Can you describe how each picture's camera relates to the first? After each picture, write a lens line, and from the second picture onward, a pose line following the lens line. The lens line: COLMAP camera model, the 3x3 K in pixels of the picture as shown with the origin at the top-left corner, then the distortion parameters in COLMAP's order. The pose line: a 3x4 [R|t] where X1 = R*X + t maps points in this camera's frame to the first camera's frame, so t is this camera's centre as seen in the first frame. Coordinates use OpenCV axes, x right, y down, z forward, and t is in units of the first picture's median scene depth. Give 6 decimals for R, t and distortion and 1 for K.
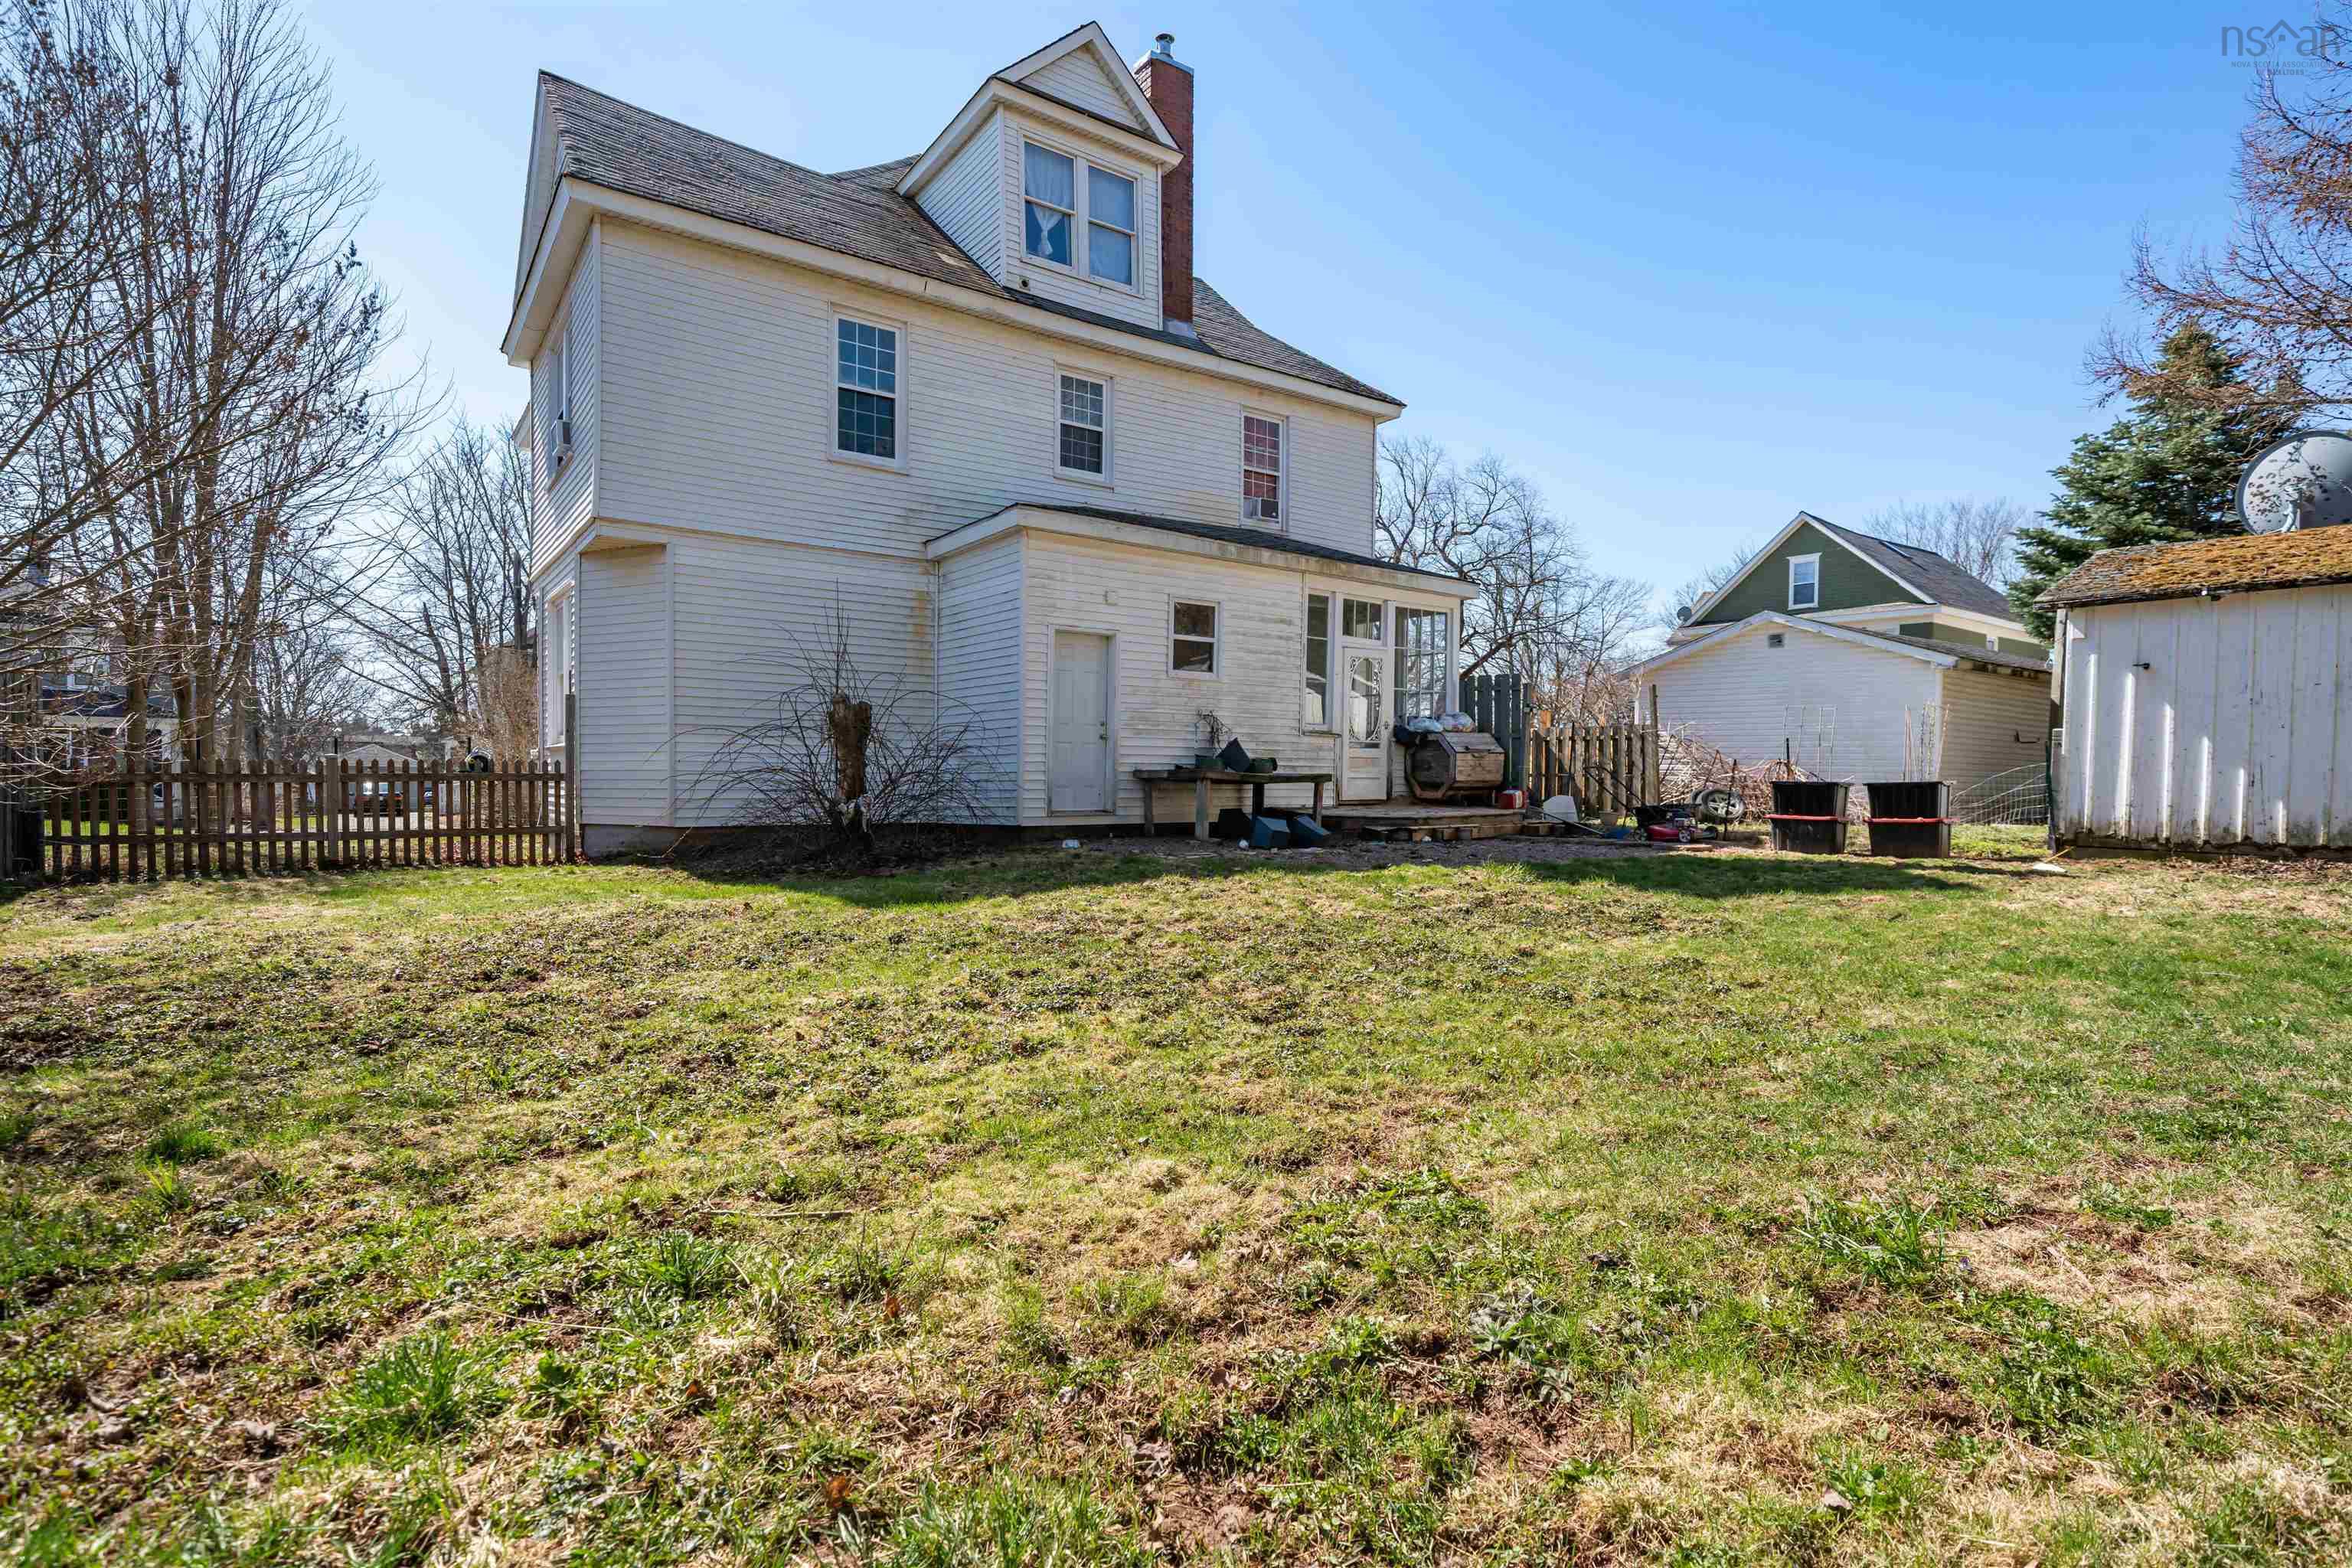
lens RADIAL K [[1127.8, 0, 1176.0], [0, 1127.8, 784.0], [0, 0, 1]] dist [0.002916, -0.000012]
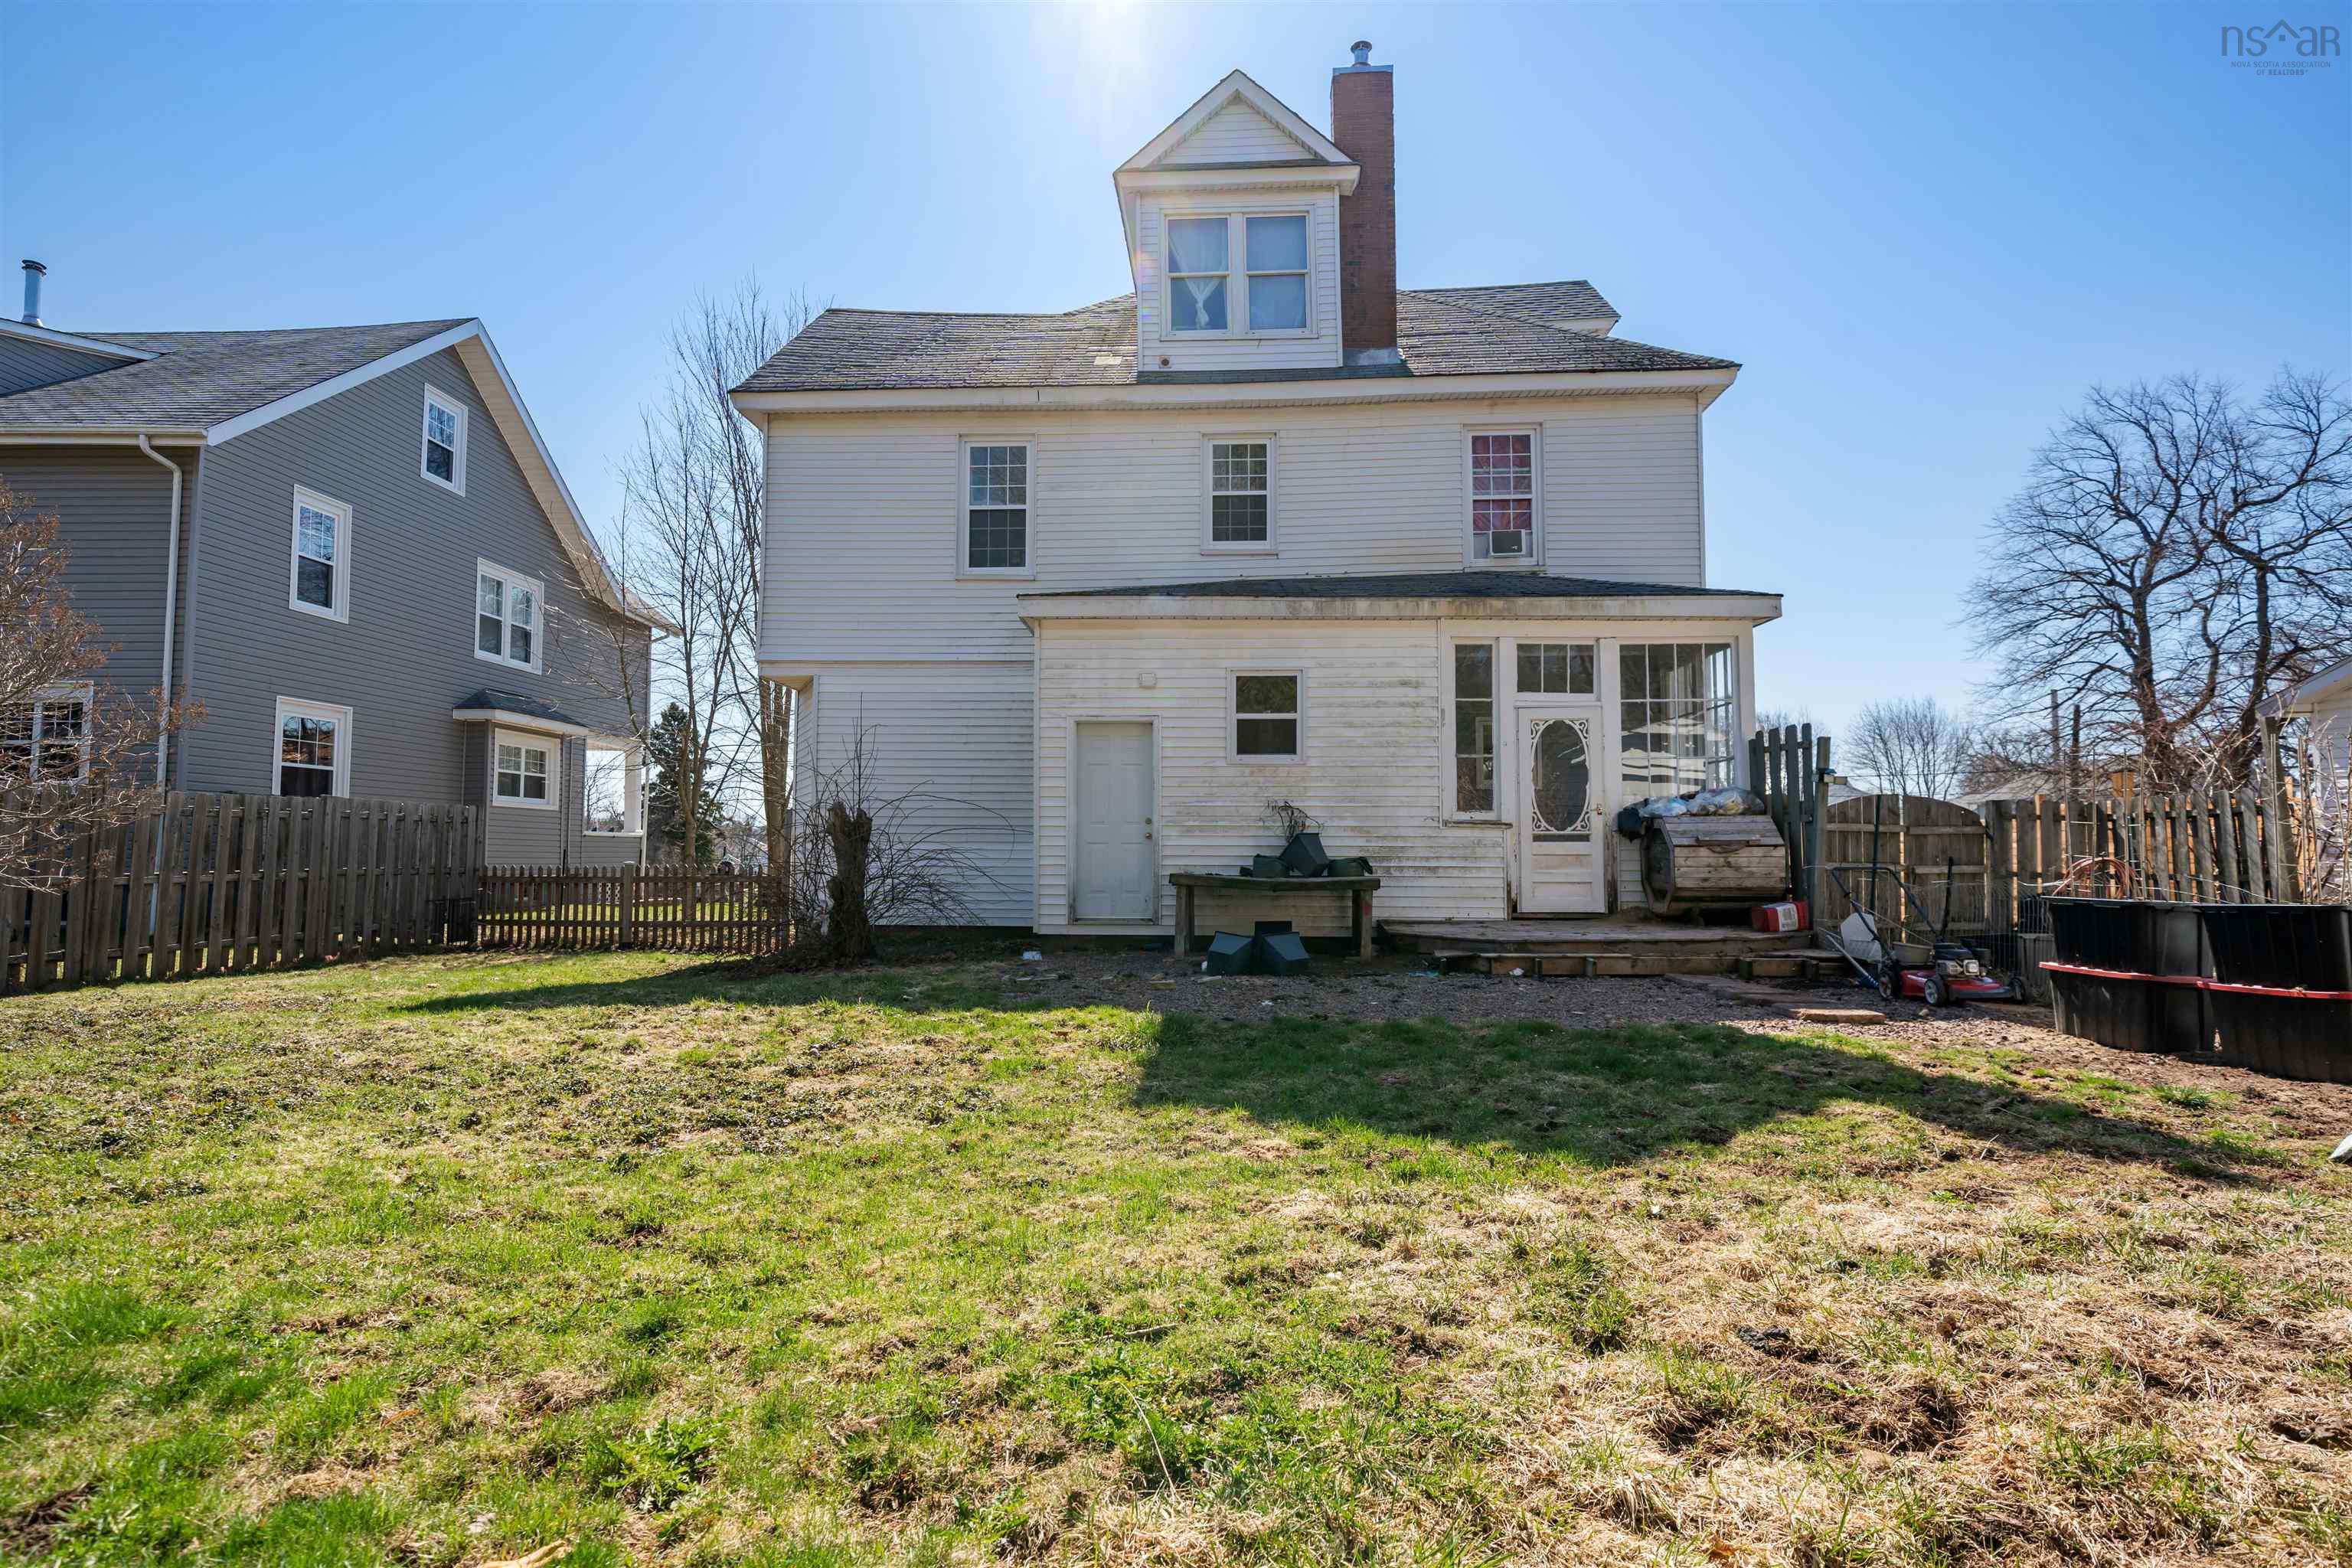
lens RADIAL K [[1127.8, 0, 1176.0], [0, 1127.8, 784.0], [0, 0, 1]] dist [0.002916, -0.000012]
pose [[0.781519, -0.048429, -0.621999, 0.442034], [-0.003027, 0.996677, -0.081405, -0.008939], [0.623874, 0.065502, 0.778775, 0.278146]]
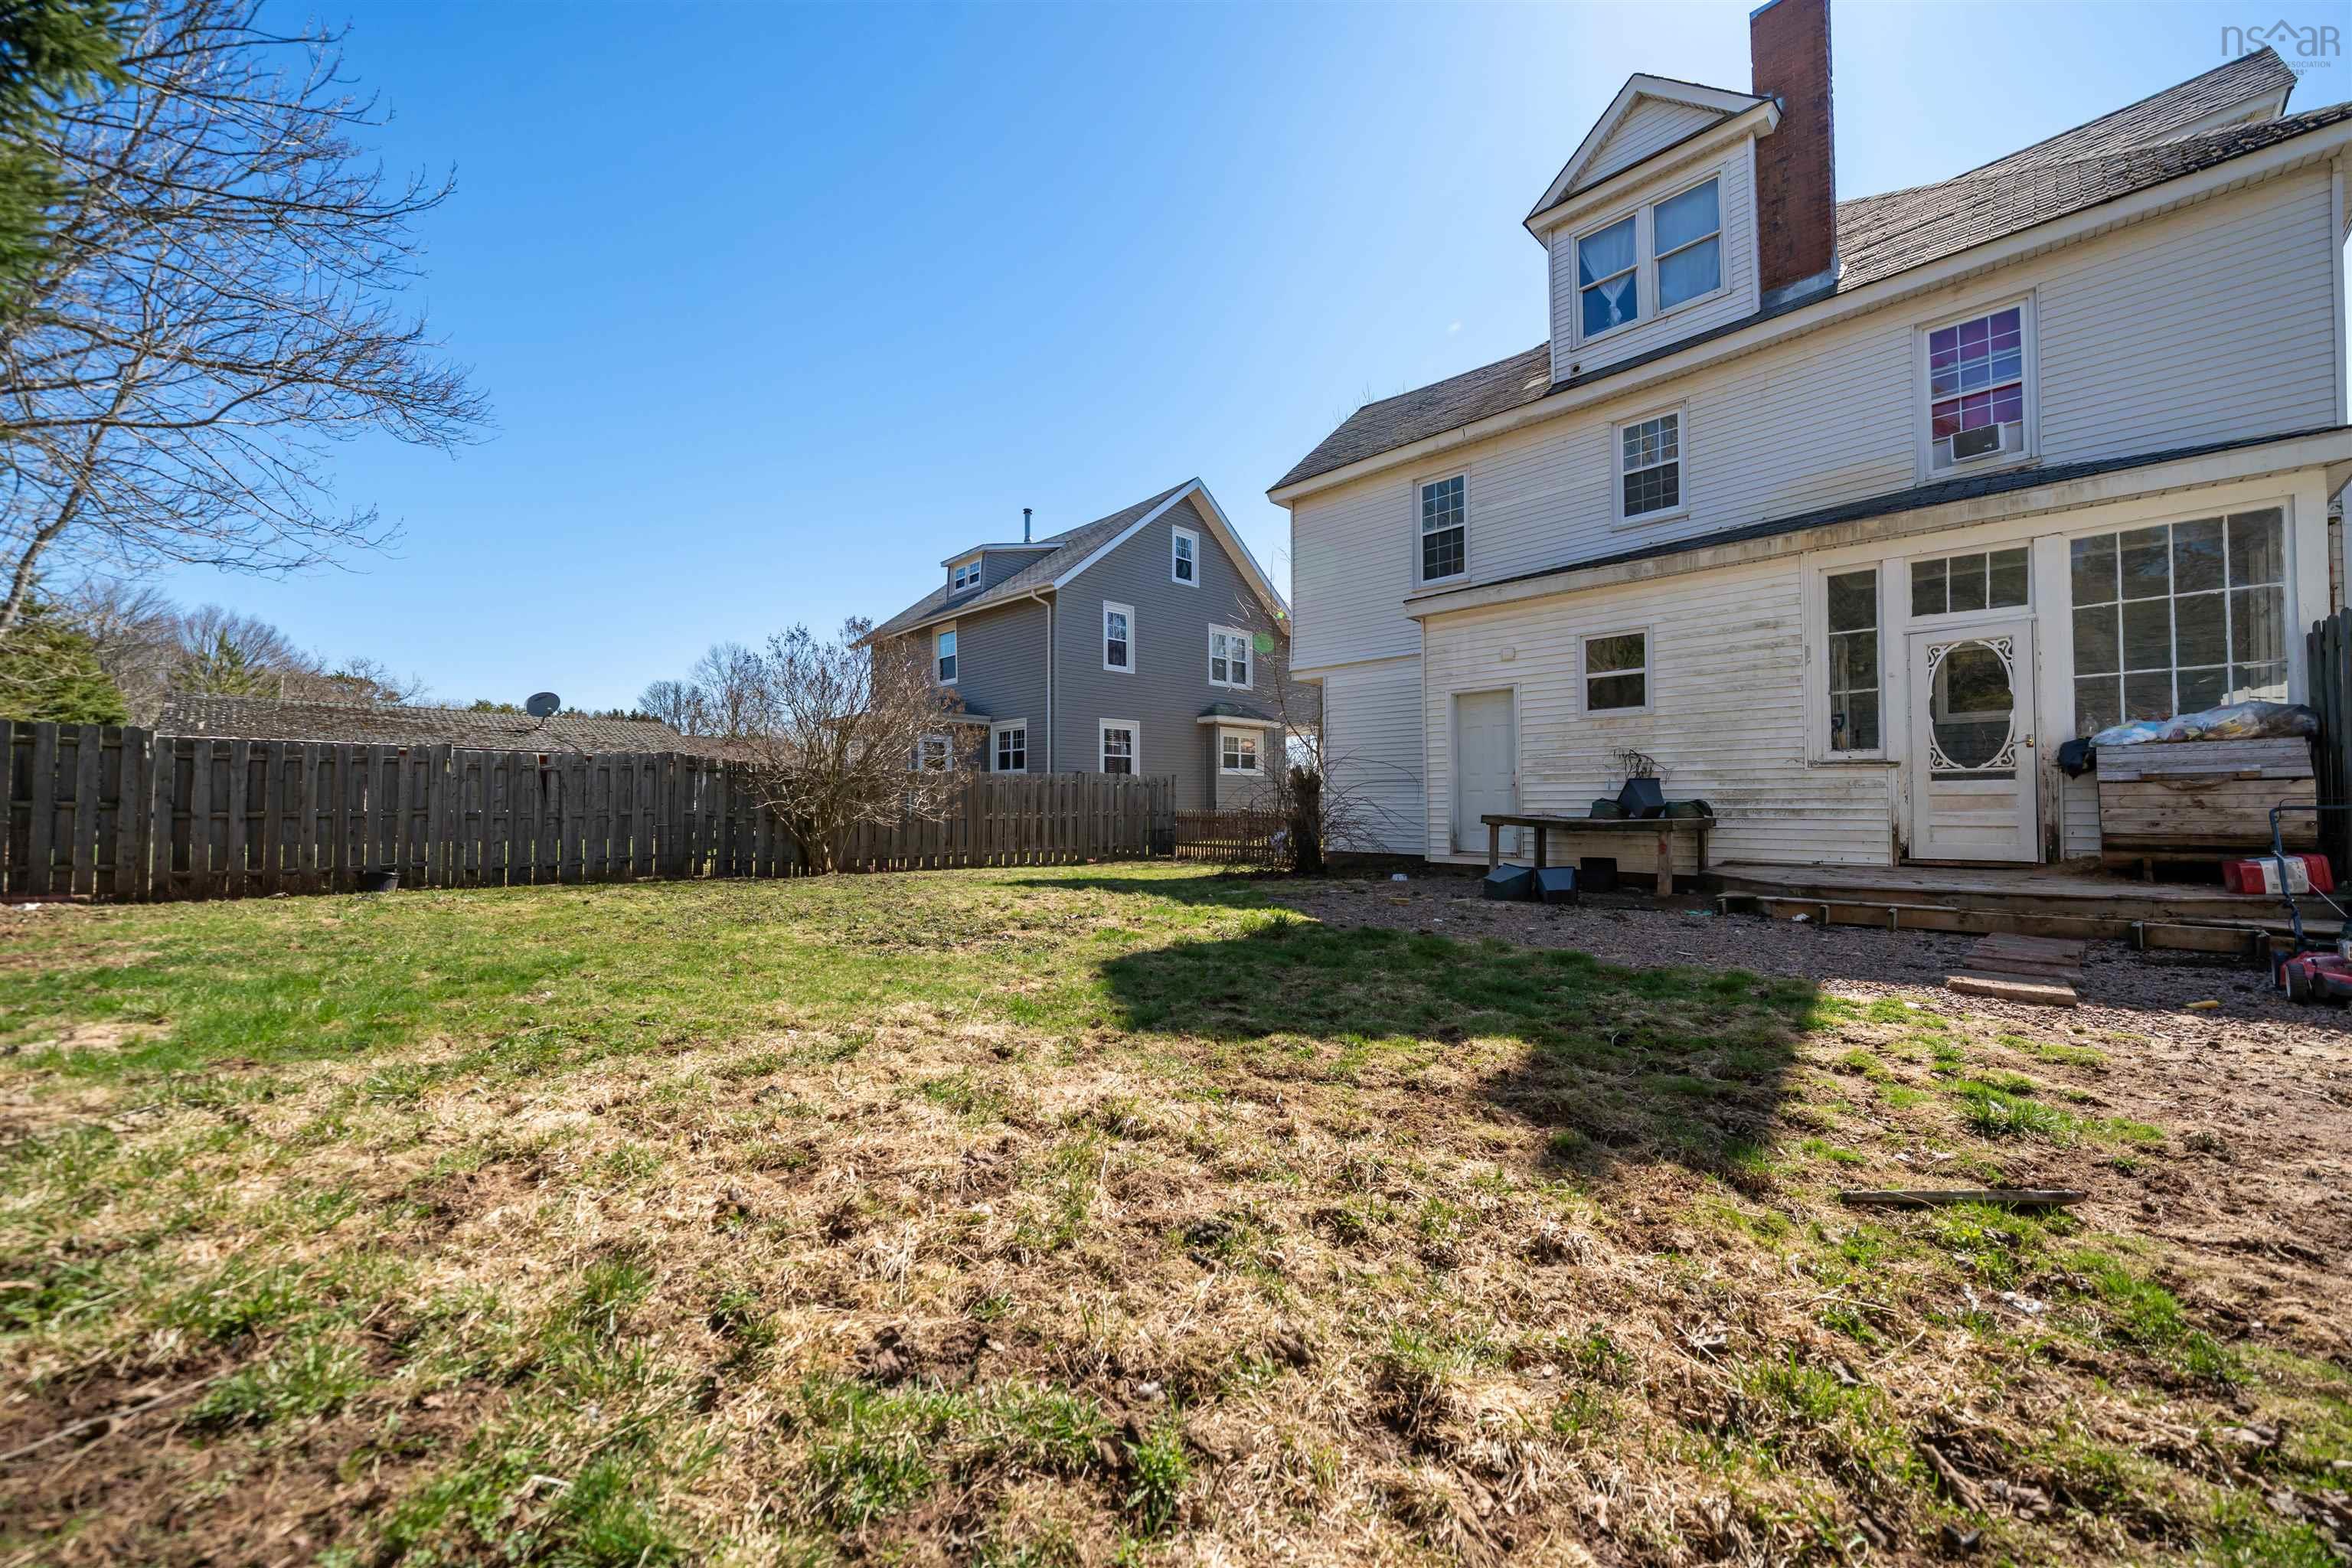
lens RADIAL K [[850.6, 0, 1183.3], [0, 850.6, 786.3], [0, 0, 1]] dist [-0.007370, -0.000054]
pose [[0.152561, -0.033625, -0.987722, 0.592506], [-0.008658, 0.999337, -0.035357, -0.007508], [0.988256, 0.013946, 0.152169, 0.495273]]
